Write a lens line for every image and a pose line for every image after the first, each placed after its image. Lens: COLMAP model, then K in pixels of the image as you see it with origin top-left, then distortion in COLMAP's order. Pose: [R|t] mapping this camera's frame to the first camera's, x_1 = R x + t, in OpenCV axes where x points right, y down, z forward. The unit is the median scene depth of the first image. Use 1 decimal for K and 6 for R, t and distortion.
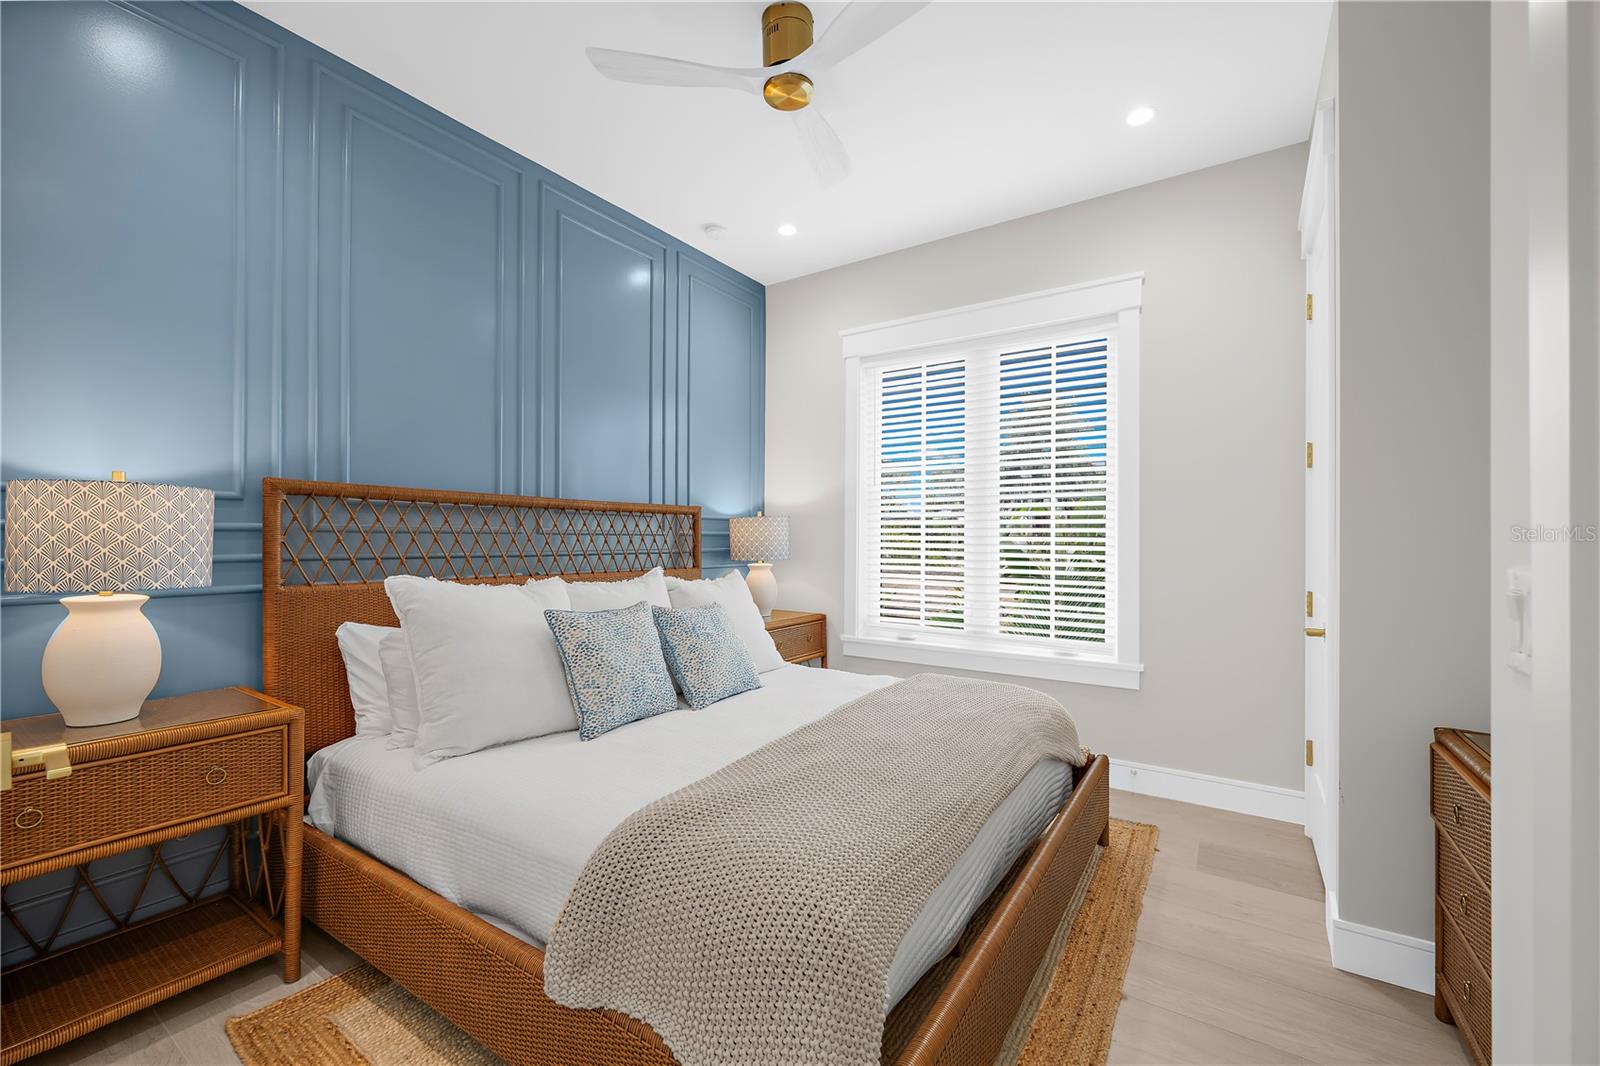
lens RADIAL K [[643.4, 0, 794.0], [0, 643.4, 535.7], [0, 0, 1]] dist [0.001636, -0.000891]
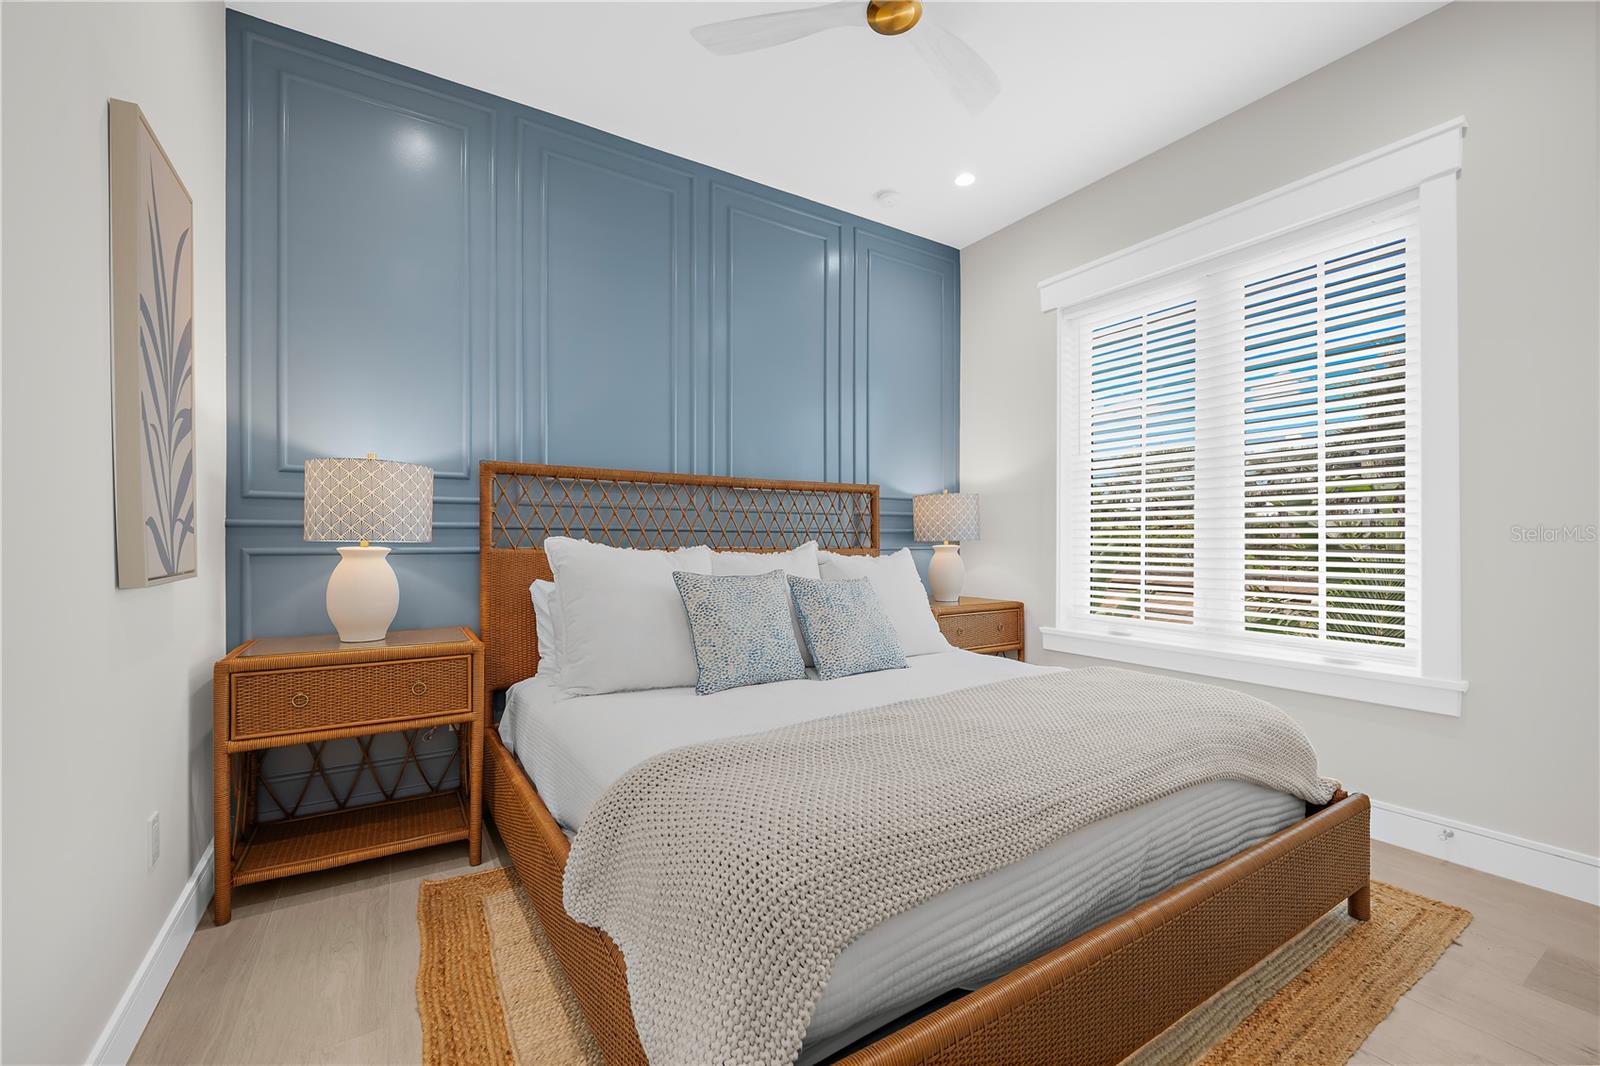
lens RADIAL K [[643.4, 0, 798.8], [0, 643.4, 539.4], [0, 0, 1]] dist [0.001636, -0.000891]
pose [[0.916527, -0.003936, -0.399953, 0.205587], [0.003799, 0.999992, -0.001136, 0.057584], [0.399955, -0.000478, 0.916535, 0.093034]]
